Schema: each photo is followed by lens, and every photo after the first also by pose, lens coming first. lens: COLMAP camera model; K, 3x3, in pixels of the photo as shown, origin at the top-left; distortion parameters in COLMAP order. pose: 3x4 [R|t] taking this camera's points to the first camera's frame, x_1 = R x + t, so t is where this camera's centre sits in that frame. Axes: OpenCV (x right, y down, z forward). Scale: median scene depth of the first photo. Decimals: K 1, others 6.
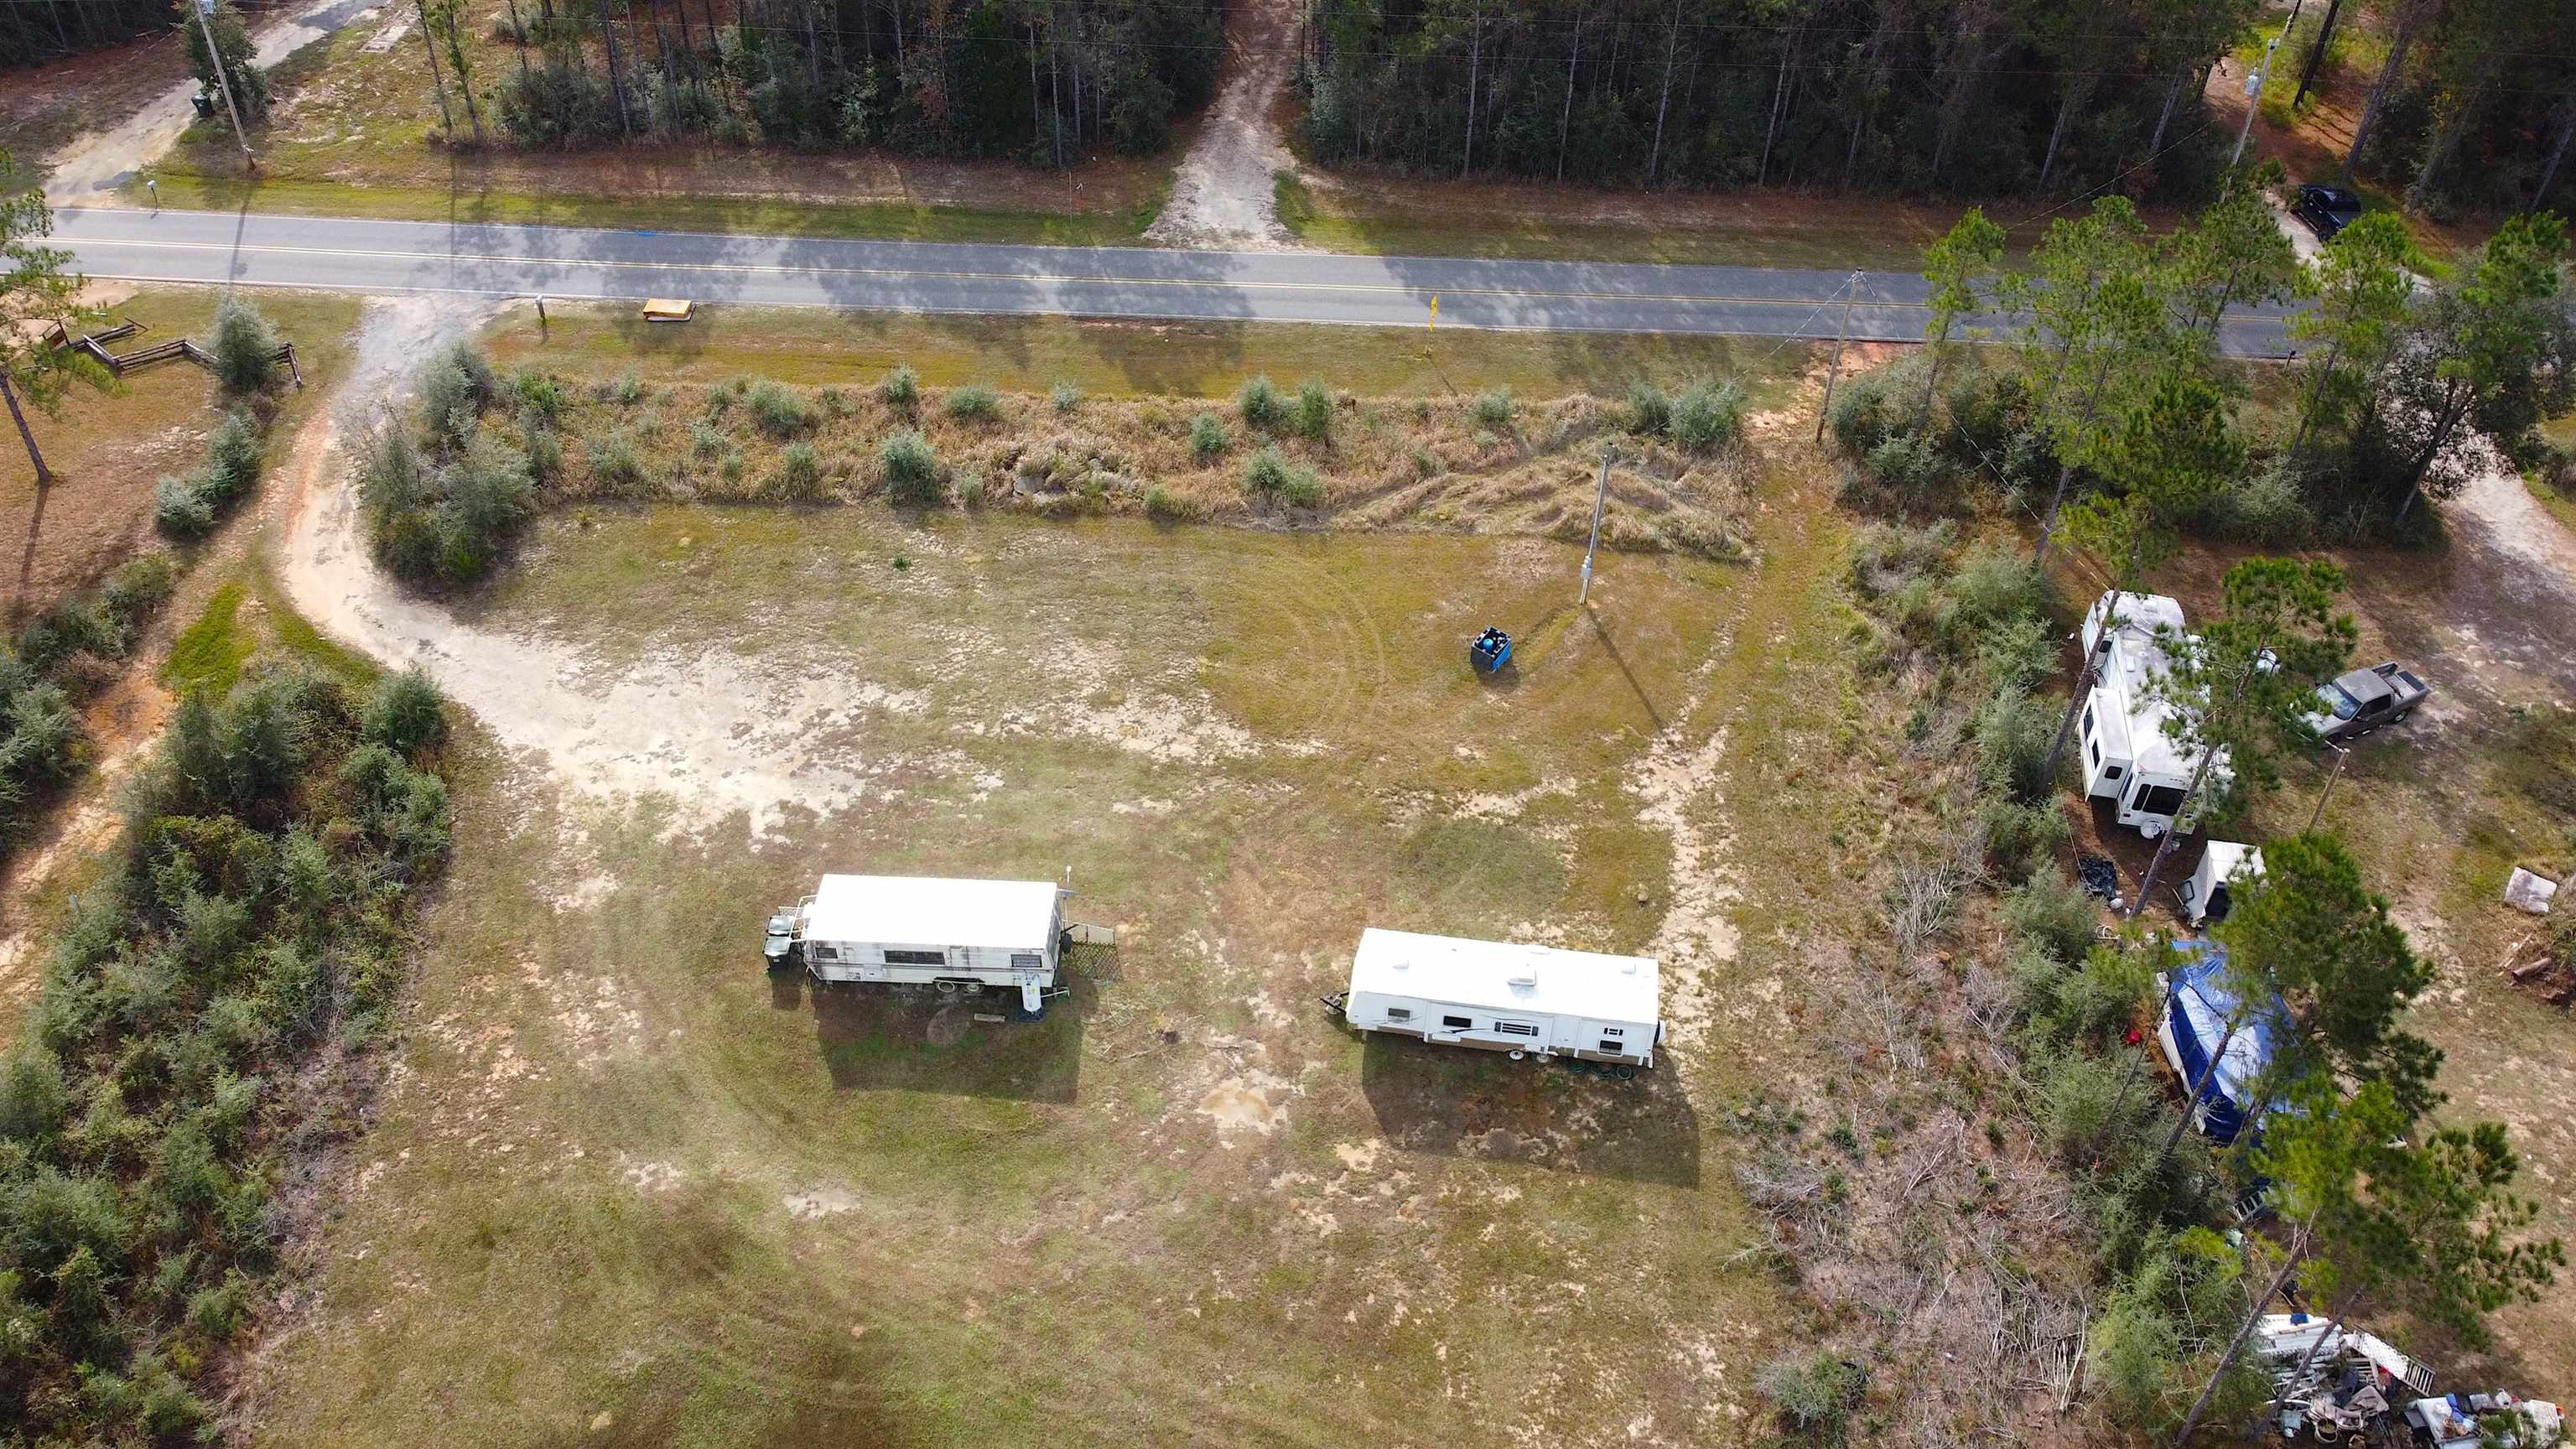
lens RADIAL K [[1949.7, 0, 1292.7], [0, 1949.7, 717.0], [0, 0, 1]] dist [0.006271, -0.013935]
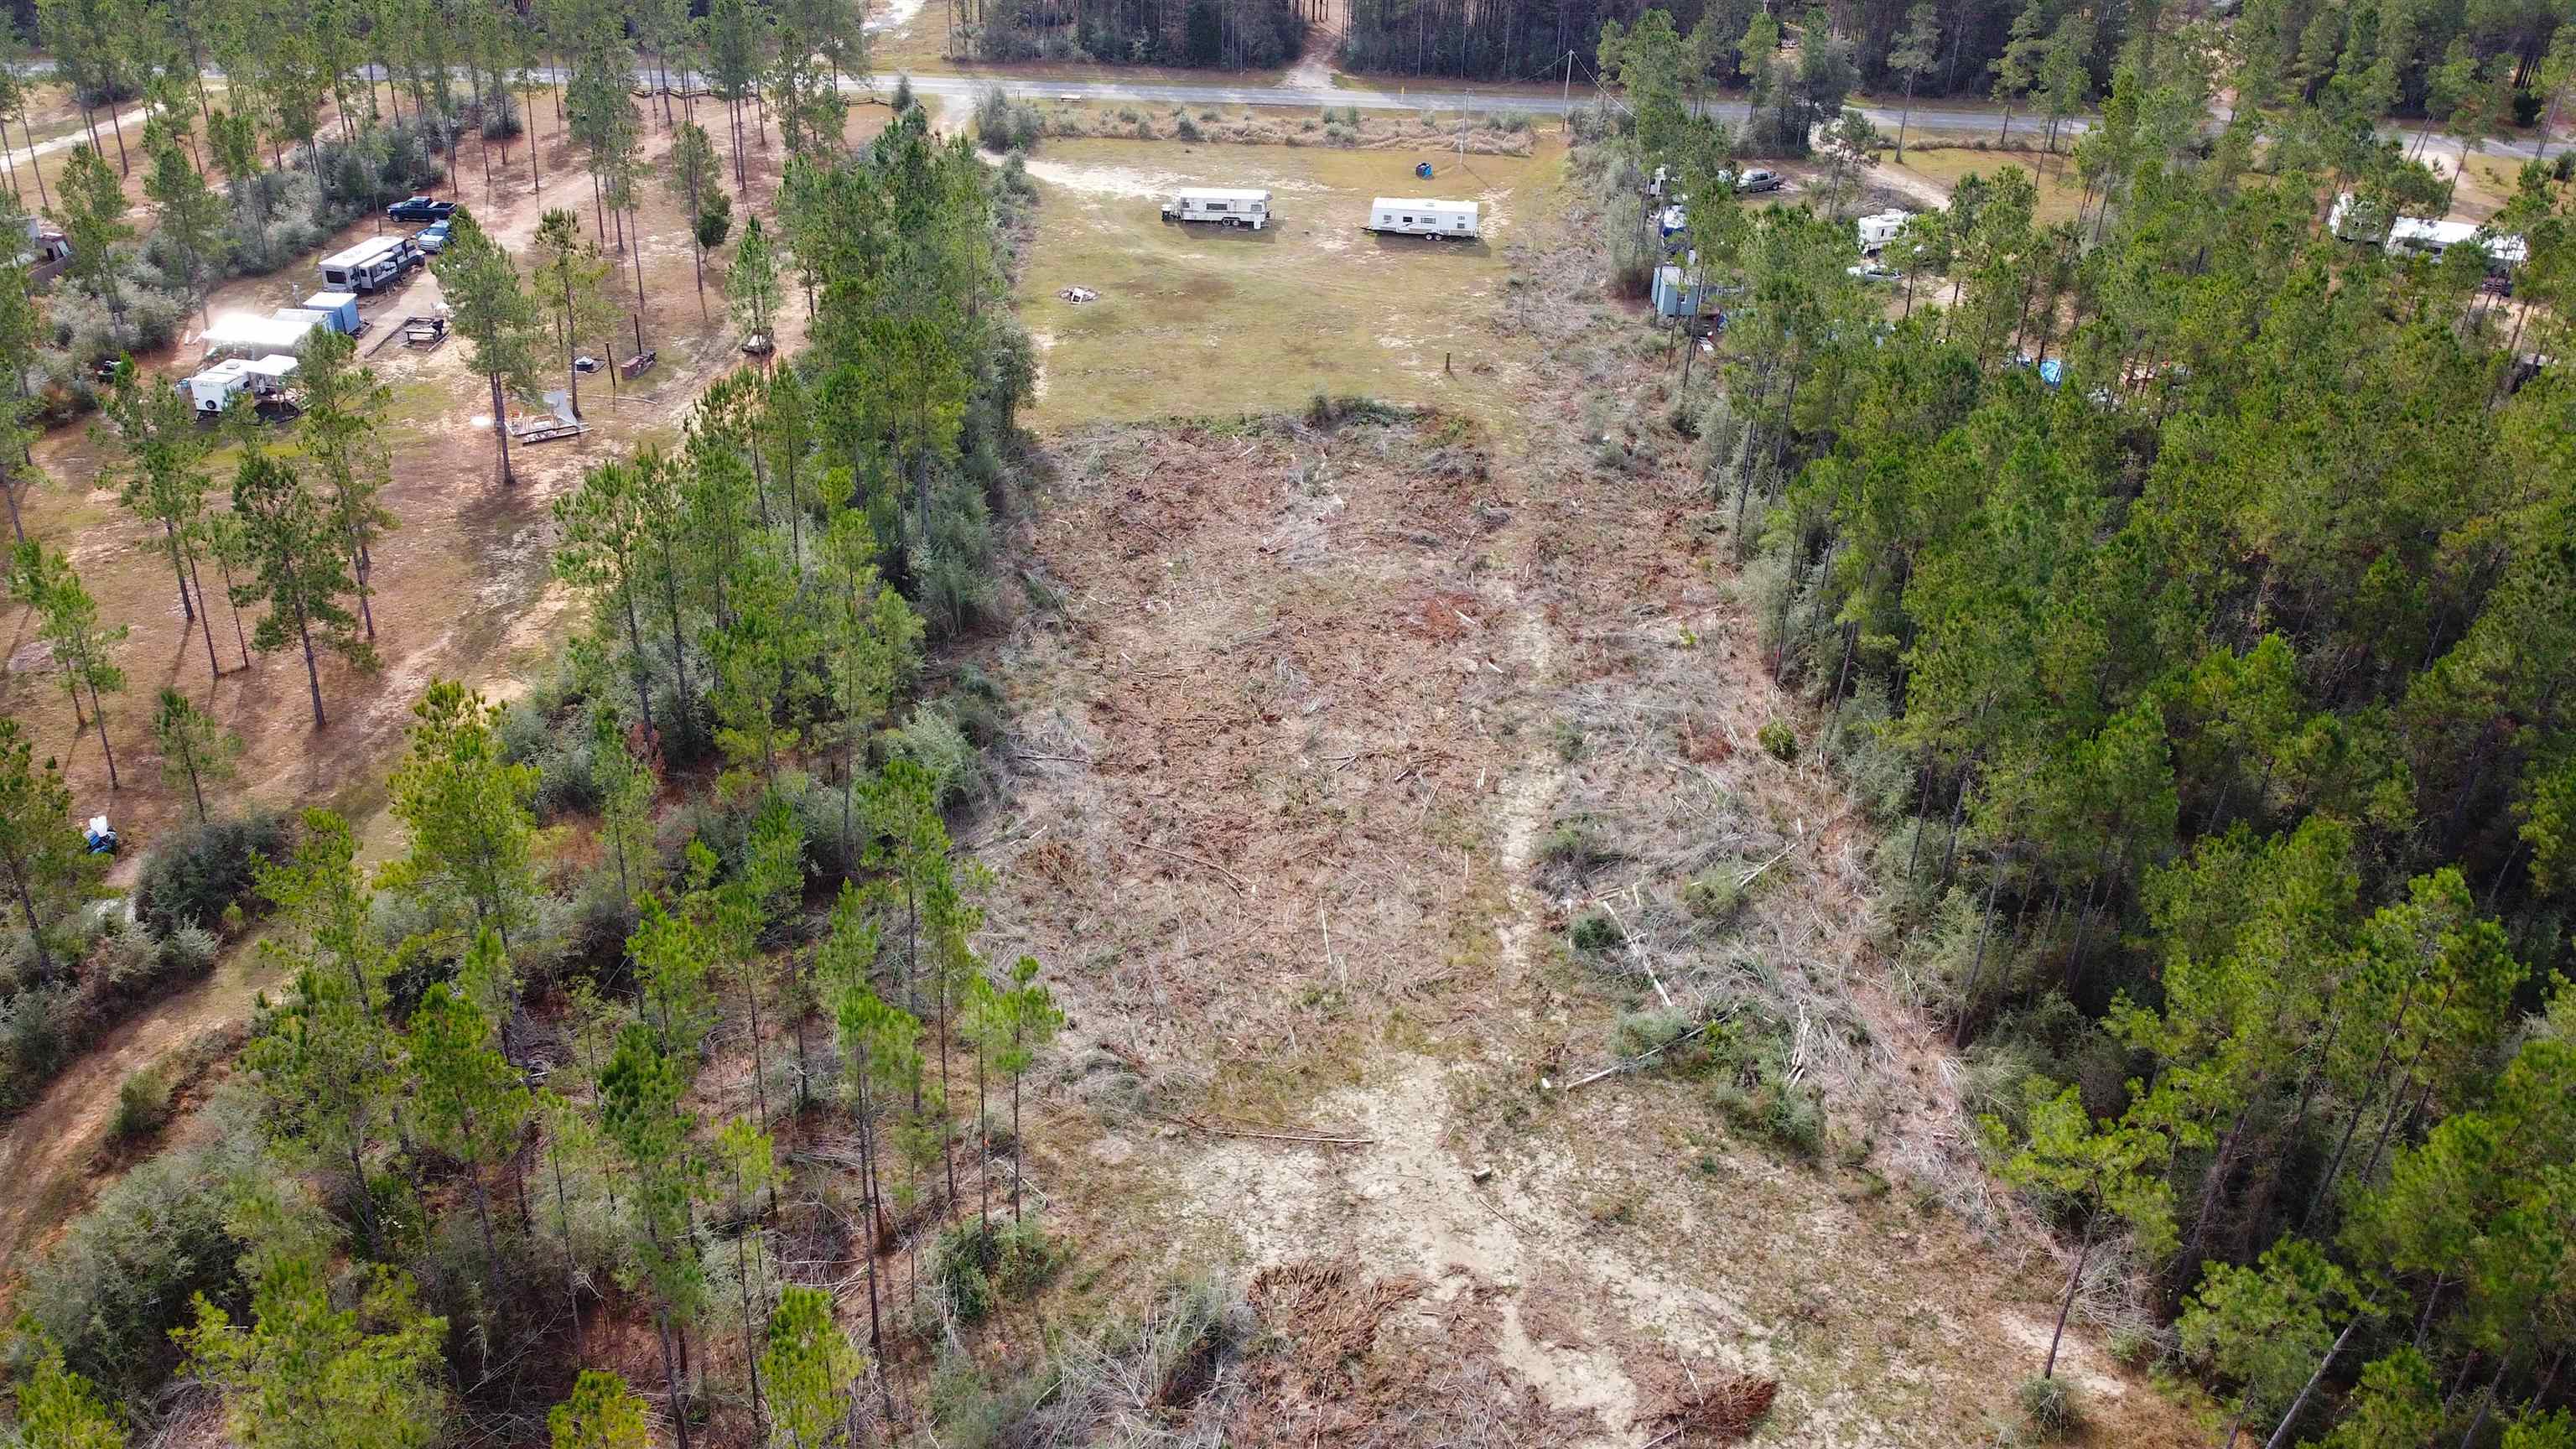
lens RADIAL K [[1949.7, 0, 1292.7], [0, 1949.7, 717.0], [0, 0, 1]] dist [0.006271, -0.013935]
pose [[0.999993, 0.003736, 0.000064, -0.069520], [-0.003650, 0.980227, -0.197843, 1.216678], [-0.000802, 0.197841, 0.980234, -1.410026]]
